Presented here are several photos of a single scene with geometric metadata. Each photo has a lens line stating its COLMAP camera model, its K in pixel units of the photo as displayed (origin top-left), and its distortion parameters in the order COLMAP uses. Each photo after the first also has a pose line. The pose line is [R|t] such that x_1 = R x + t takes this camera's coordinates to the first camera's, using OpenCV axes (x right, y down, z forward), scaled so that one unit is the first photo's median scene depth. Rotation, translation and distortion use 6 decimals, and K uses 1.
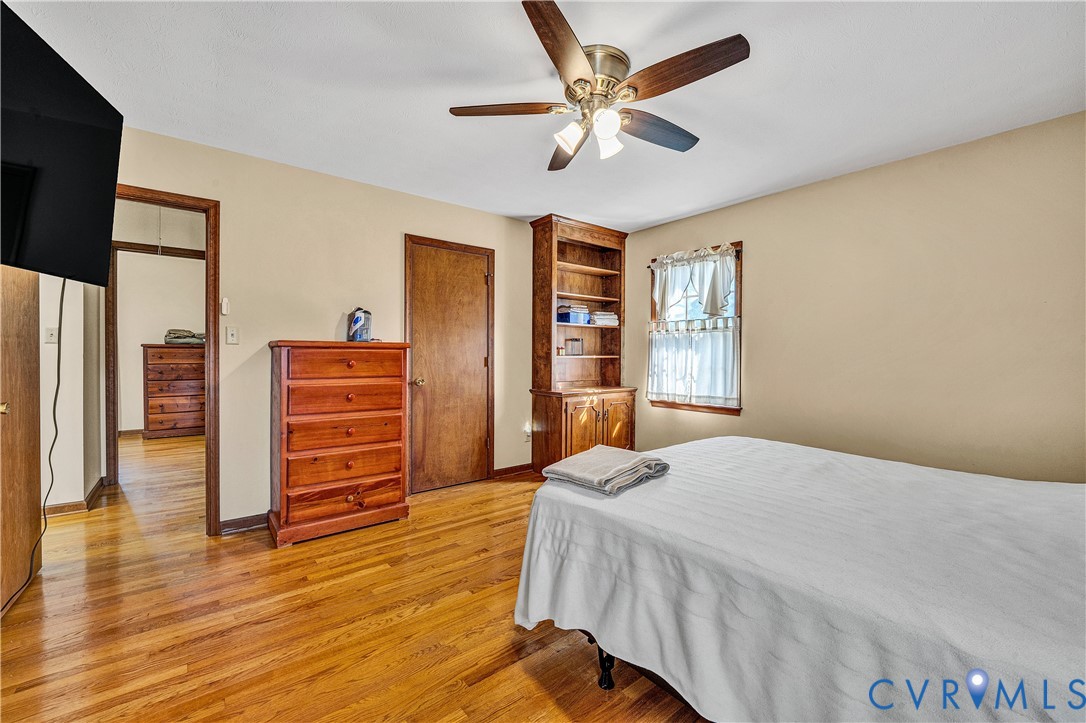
lens RADIAL K [[442.2, 0, 544.2], [0, 442.2, 361.3], [0, 0, 1]] dist [-0.001996, -0.000253]
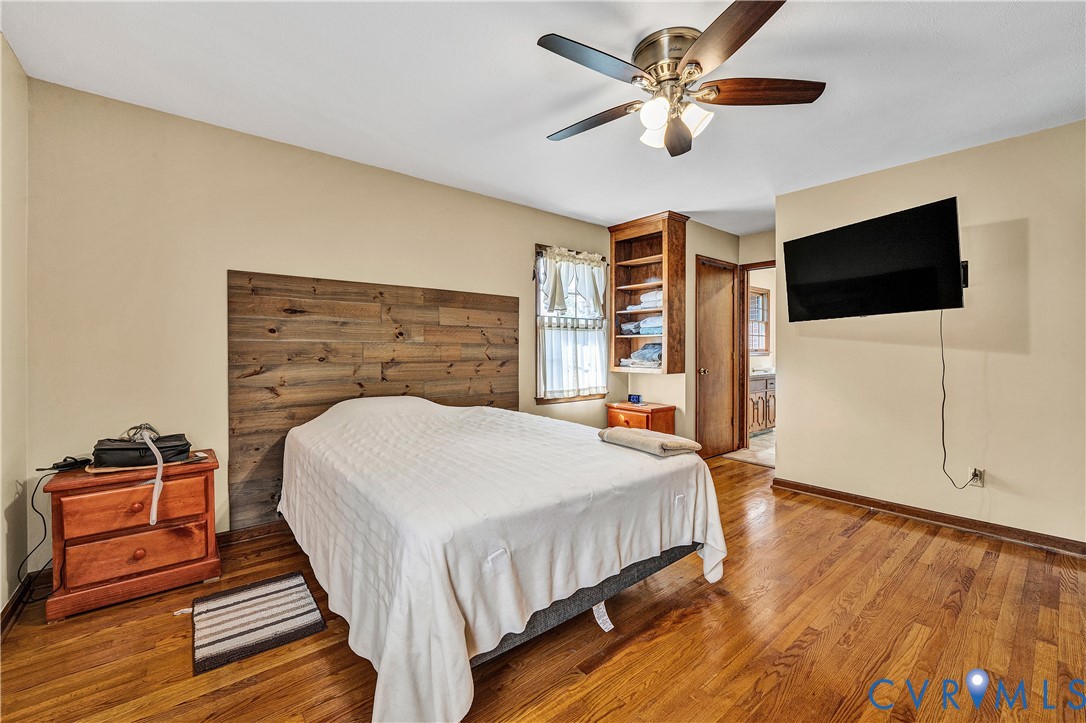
lens RADIAL K [[442.2, 0, 547.4], [0, 442.2, 352.2], [0, 0, 1]] dist [-0.001996, -0.000253]
pose [[-0.999616, -0.007085, -0.026798, 0.206043], [-0.007661, 0.999740, 0.021474, -0.014322], [0.026639, 0.021671, -0.999410, 1.002003]]
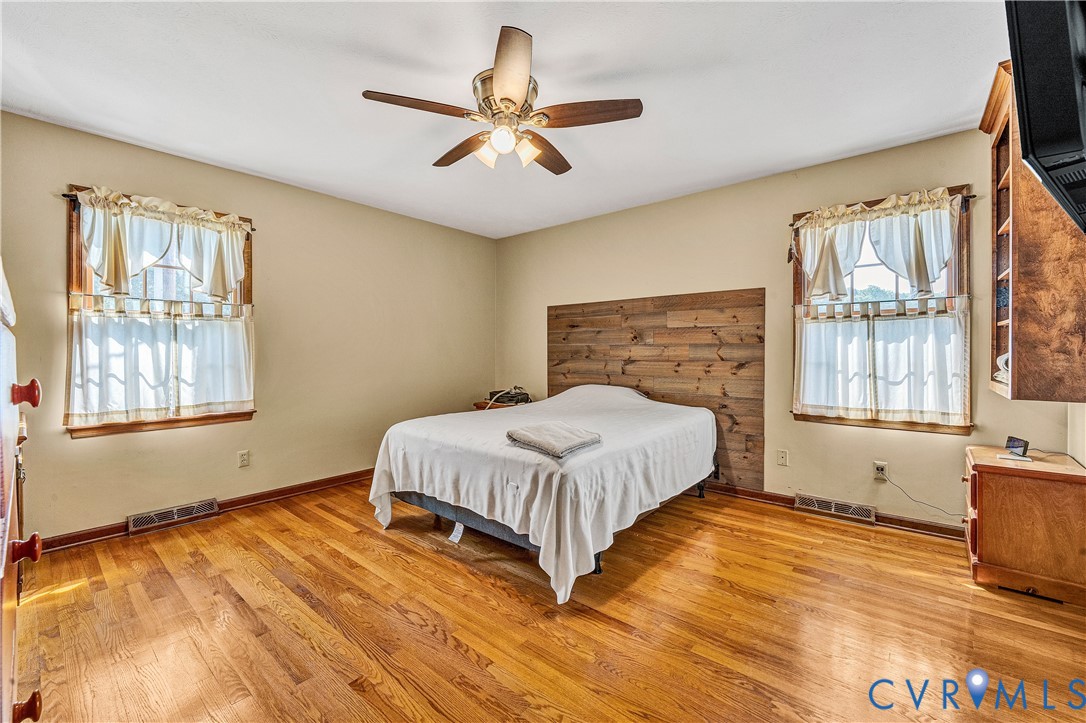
lens RADIAL K [[442.2, 0, 549.2], [0, 442.2, 354.6], [0, 0, 1]] dist [-0.001996, -0.000253]
pose [[-0.202673, -0.012929, 0.979161, -0.501423], [0.015458, 0.999746, 0.016401, -0.009024], [-0.979125, 0.018460, -0.202421, 0.571611]]
